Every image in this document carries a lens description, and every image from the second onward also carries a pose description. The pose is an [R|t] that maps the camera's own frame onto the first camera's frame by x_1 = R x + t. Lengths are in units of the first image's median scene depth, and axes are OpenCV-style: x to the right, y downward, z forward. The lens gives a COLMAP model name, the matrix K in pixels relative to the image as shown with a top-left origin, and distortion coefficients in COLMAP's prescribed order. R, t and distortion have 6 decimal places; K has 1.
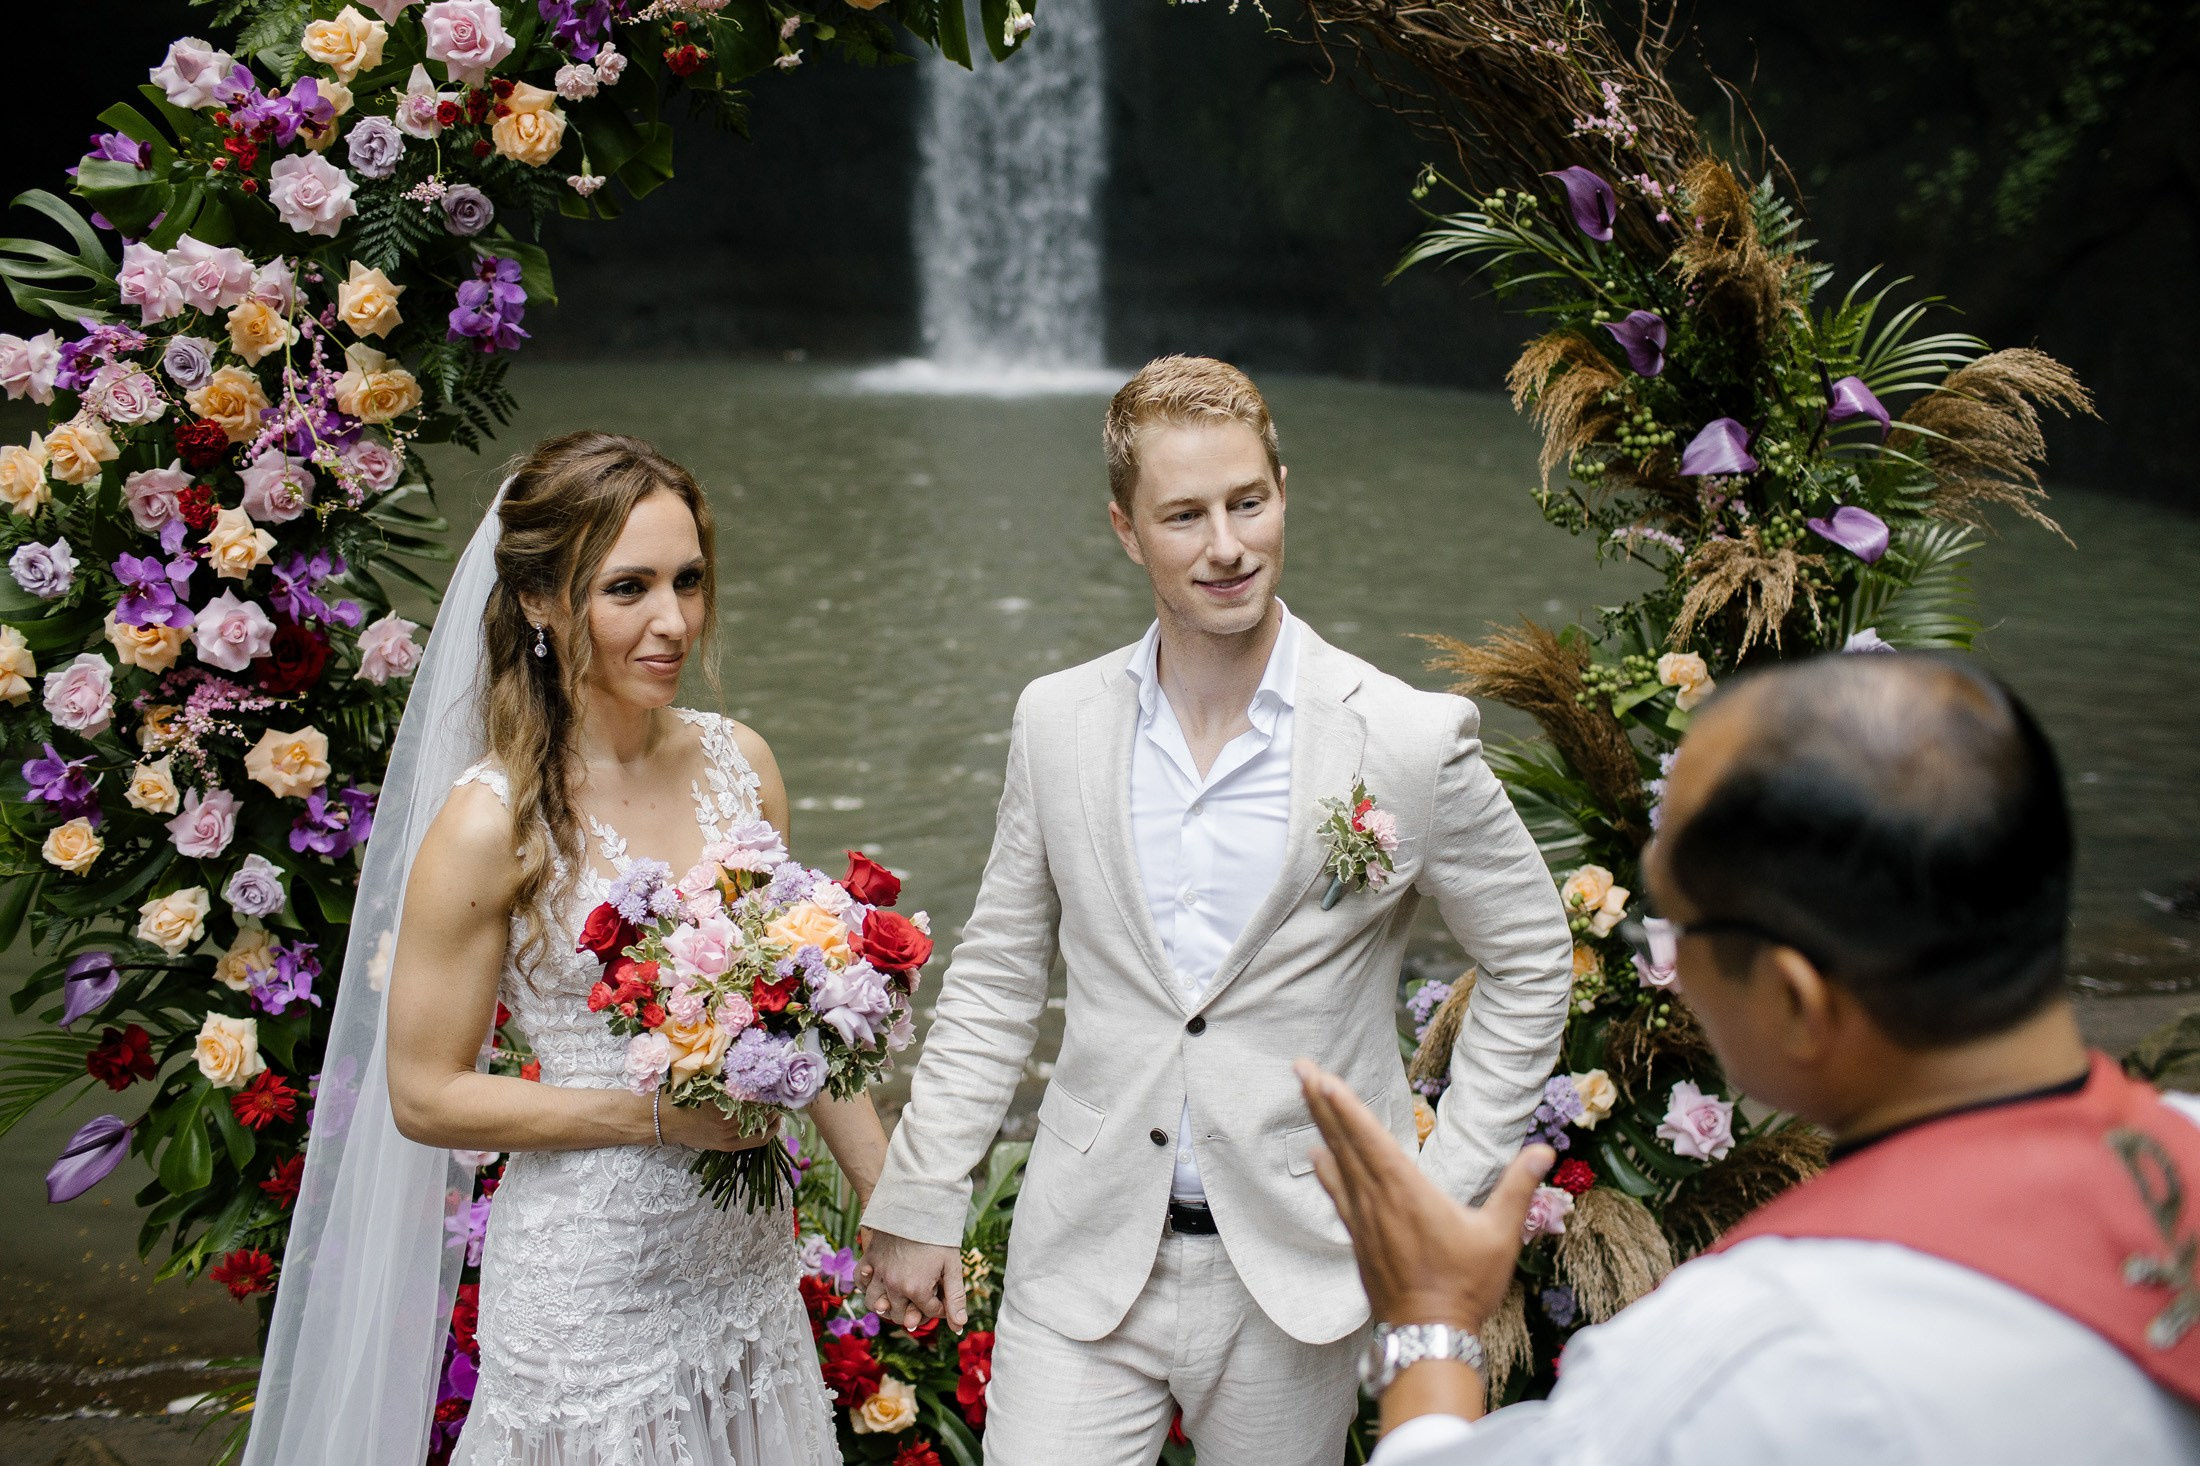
lens RADIAL K [[2102.5, 0, 1091.3], [0, 2102.5, 703.8], [0, 0, 1]] dist [-0.117333, 0.175110]
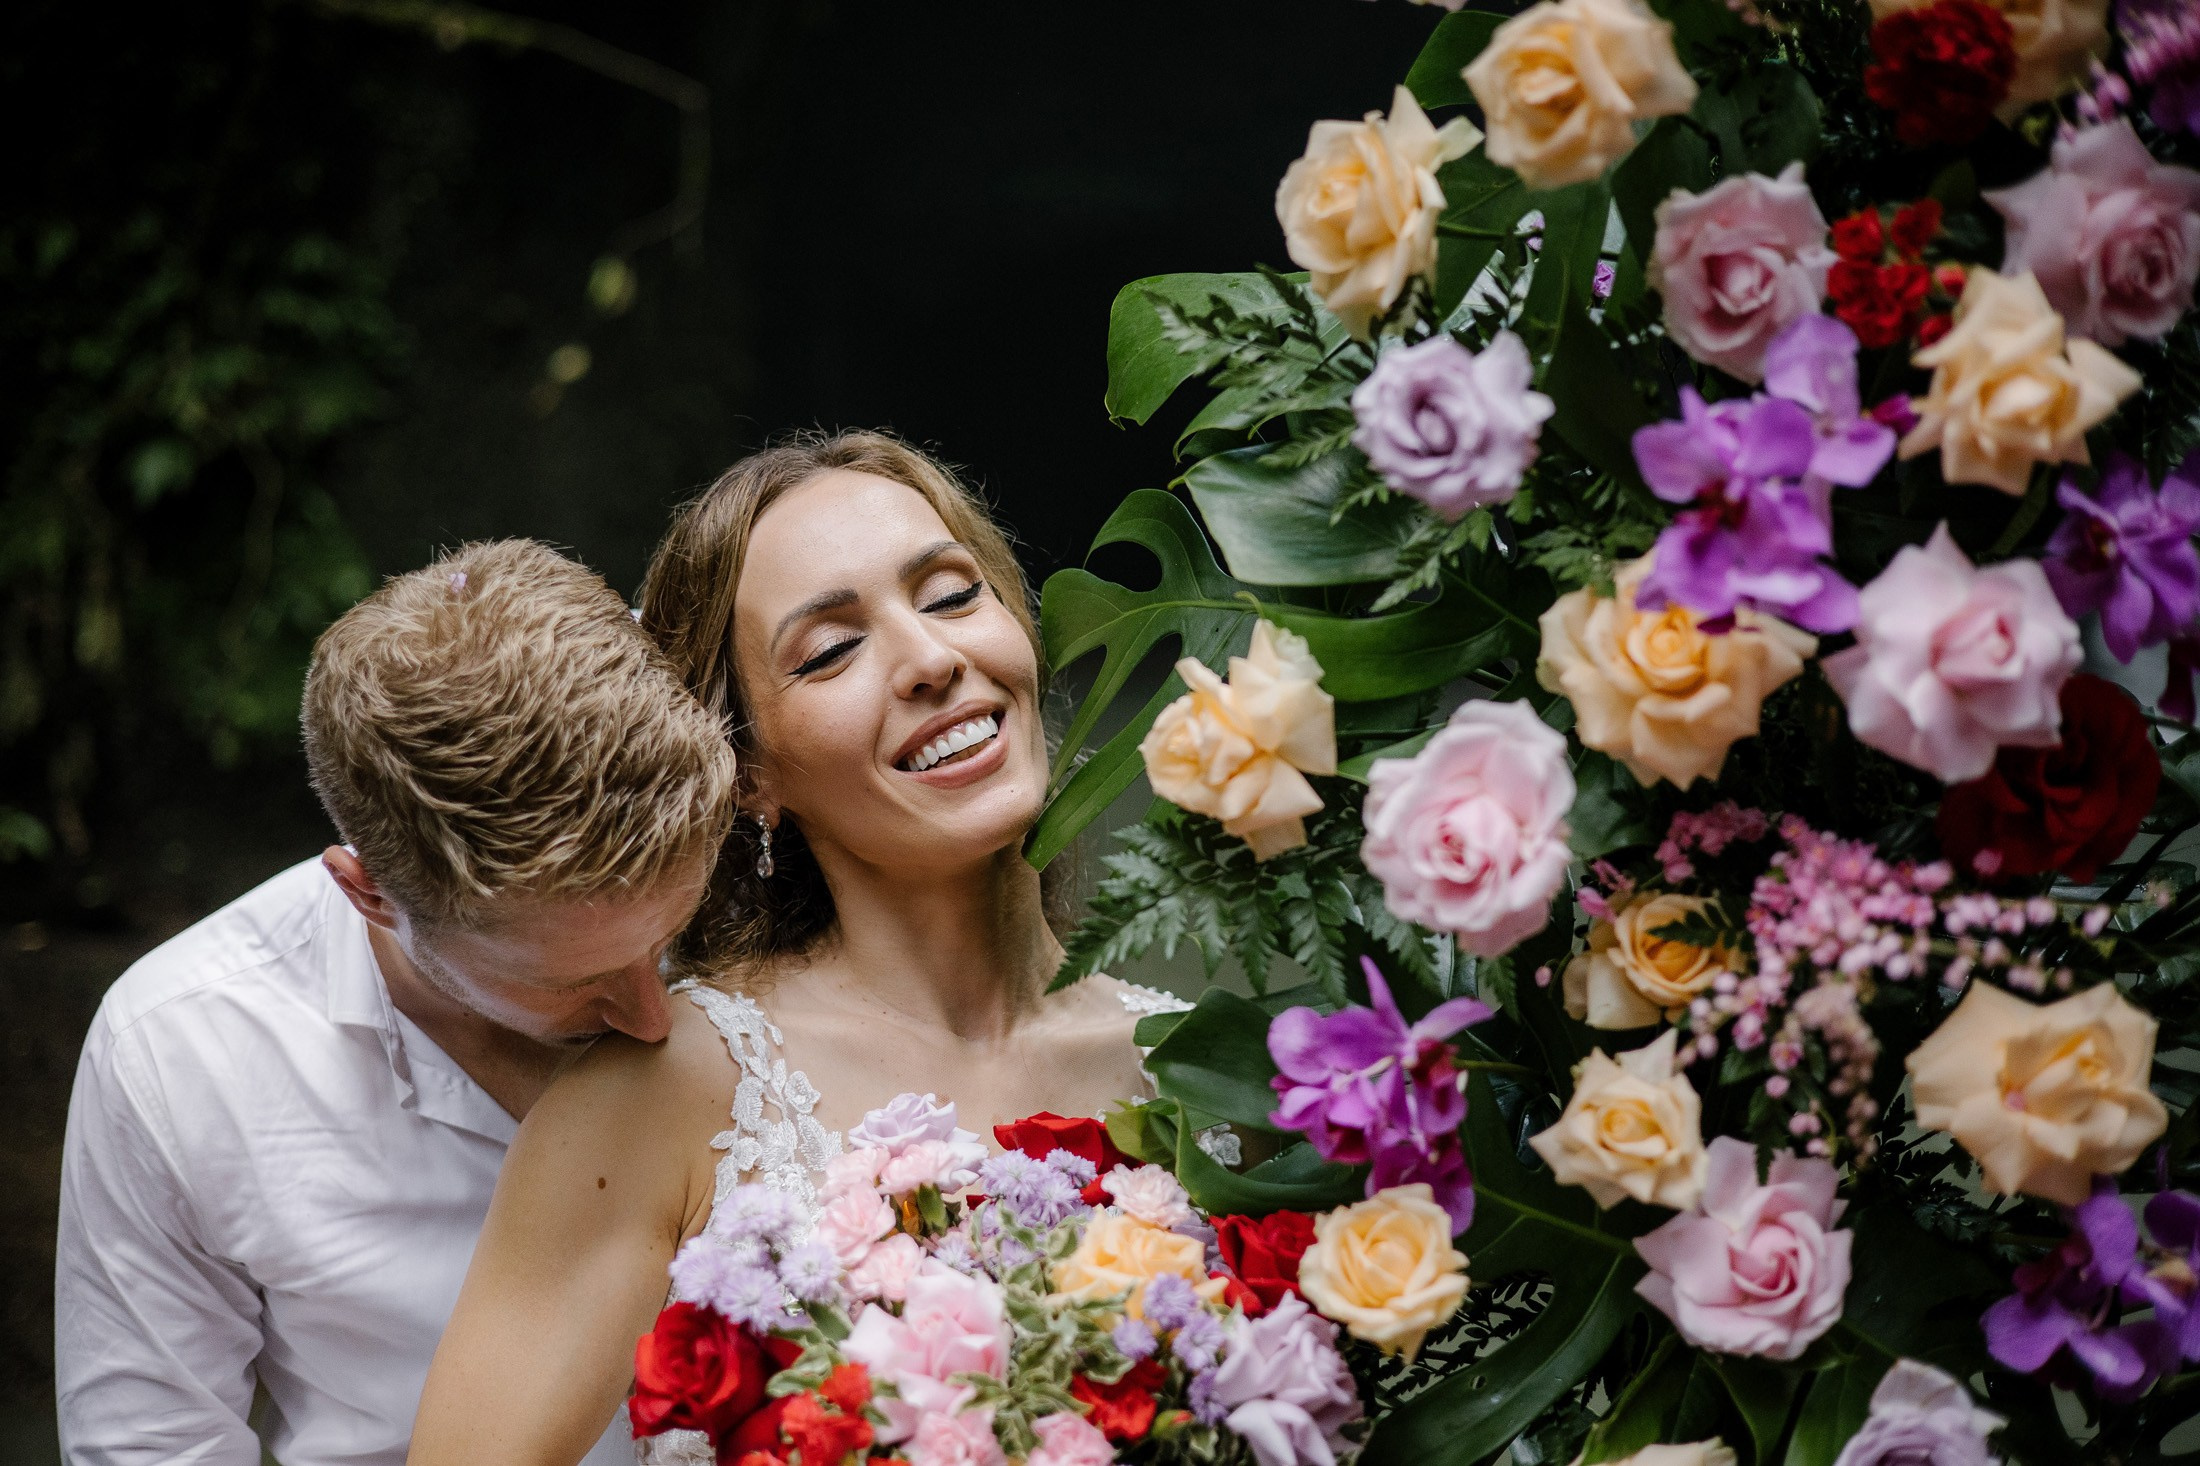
lens RADIAL K [[3133.0, 0, 1081.9], [0, 3133.0, 734.8], [0, 0, 1]] dist [-0.001811, 0.065901]
pose [[0.932544, 0.043531, -0.358423, -0.369685], [-0.100633, 0.984705, -0.142232, 0.061480], [0.346750, 0.168707, 0.922661, 0.506303]]
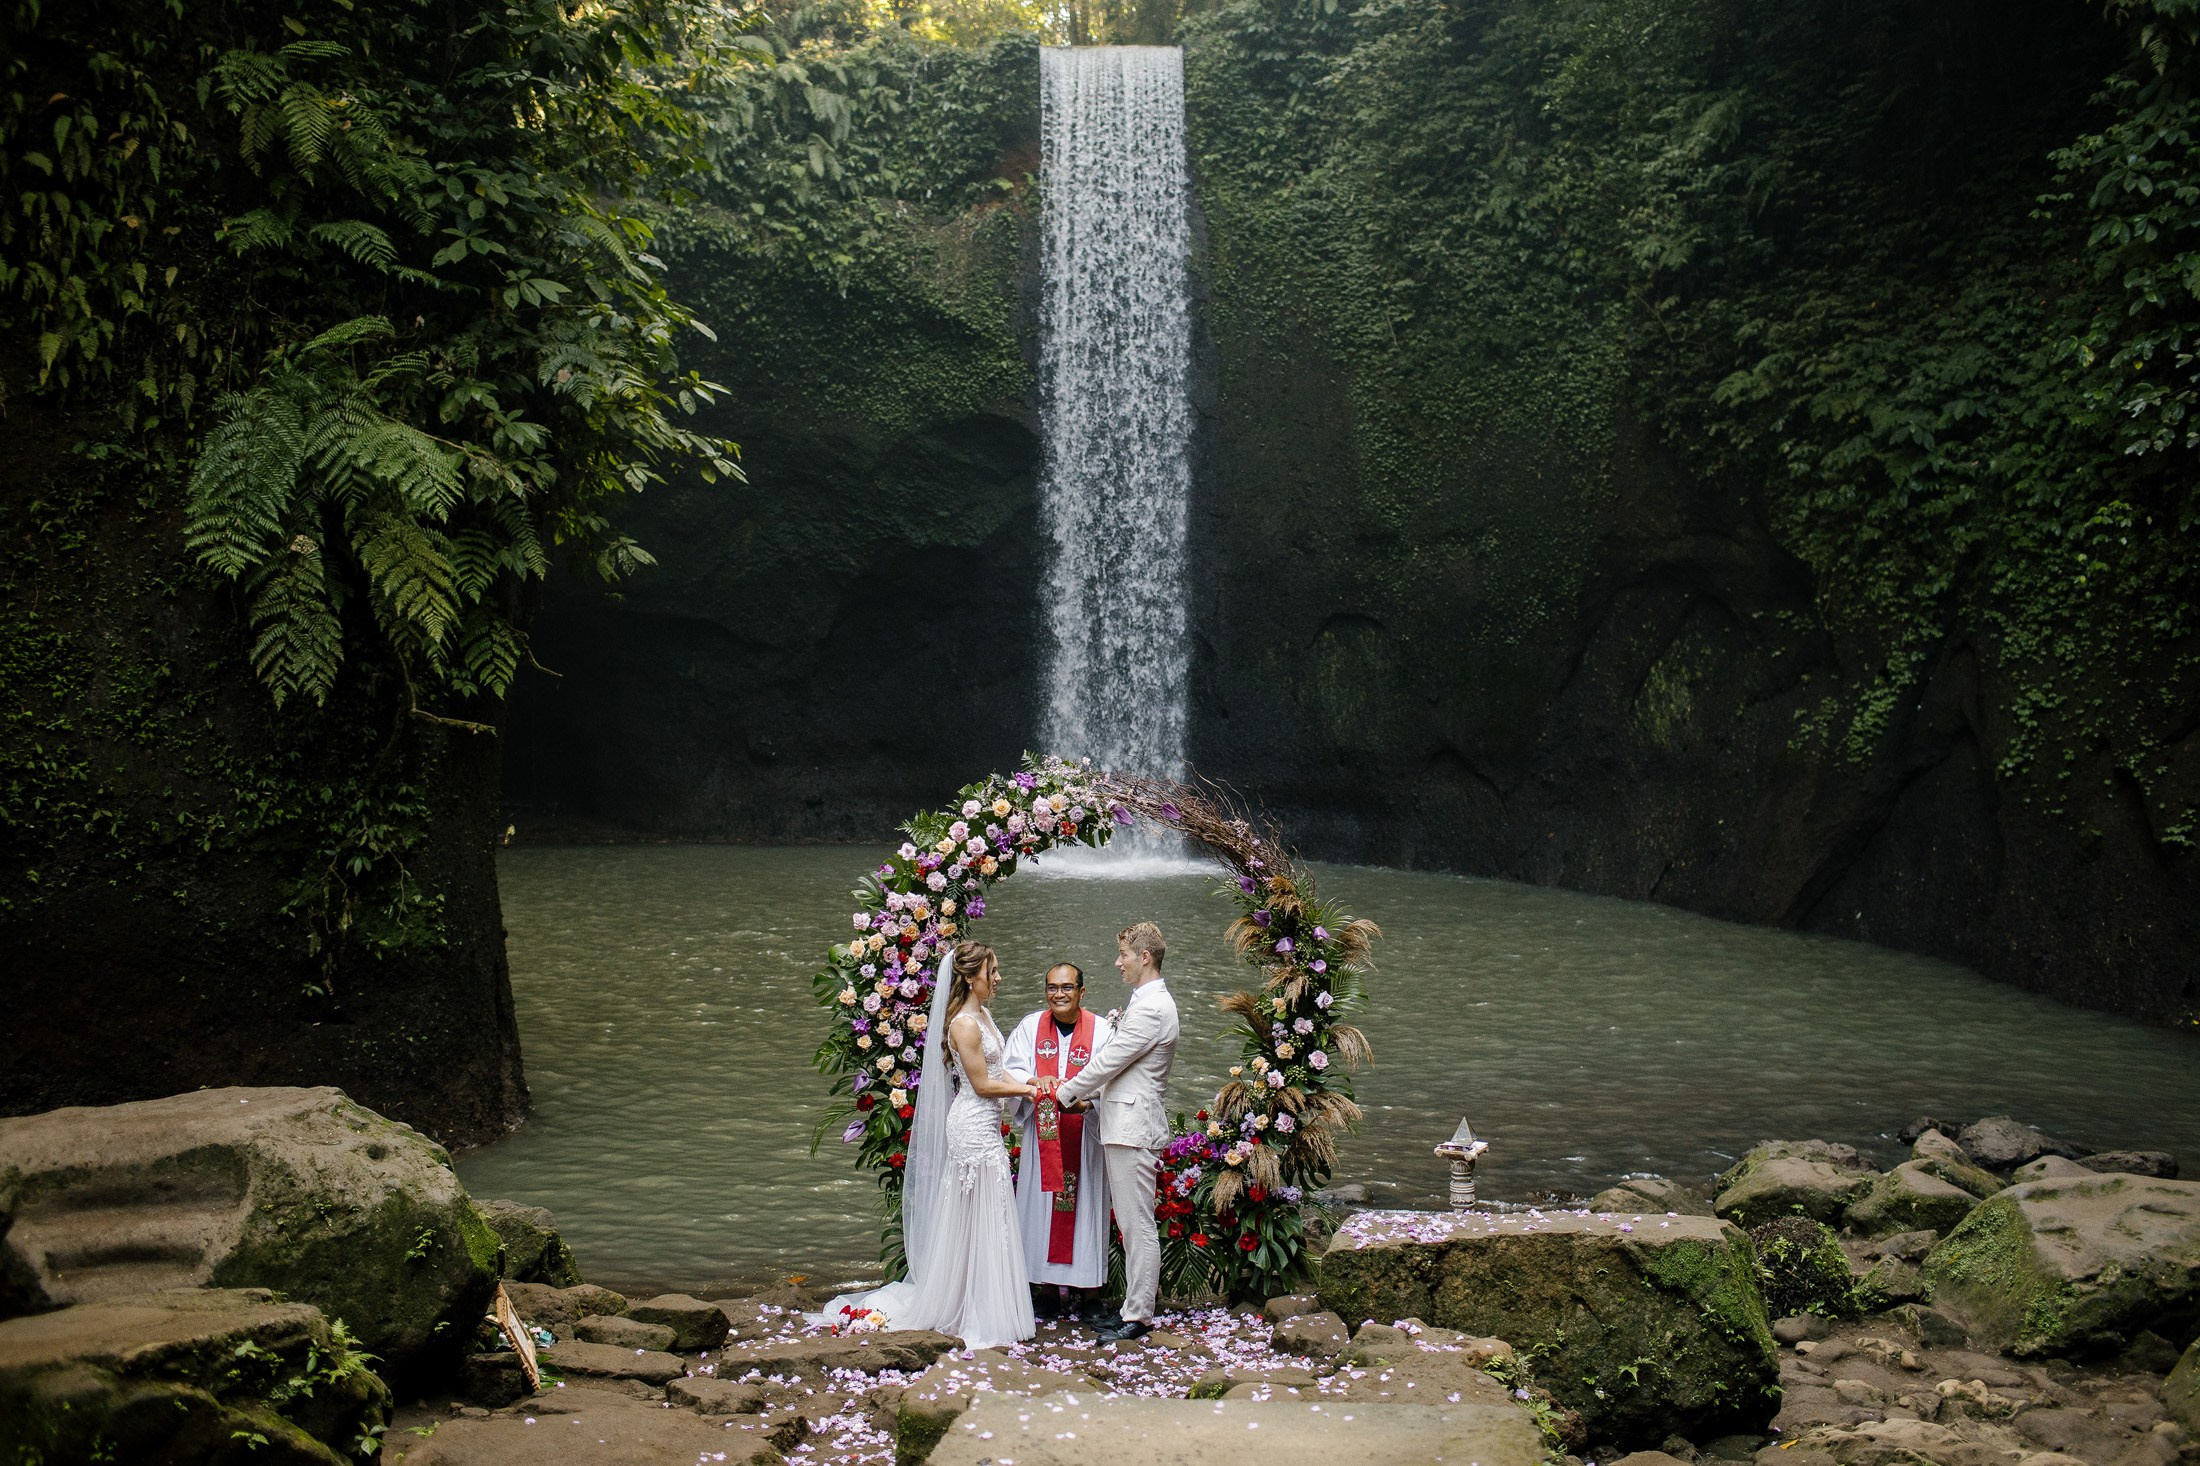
lens RADIAL K [[2100.2, 0, 1116.6], [0, 2100.2, 733.4], [0, 0, 1]] dist [-0.116245, 0.155909]
pose [[0.999277, 0.003167, -0.037893, 0.138105], [-0.010878, 0.978686, -0.205074, 0.312304], [0.036436, 0.205338, 0.978013, -3.070166]]
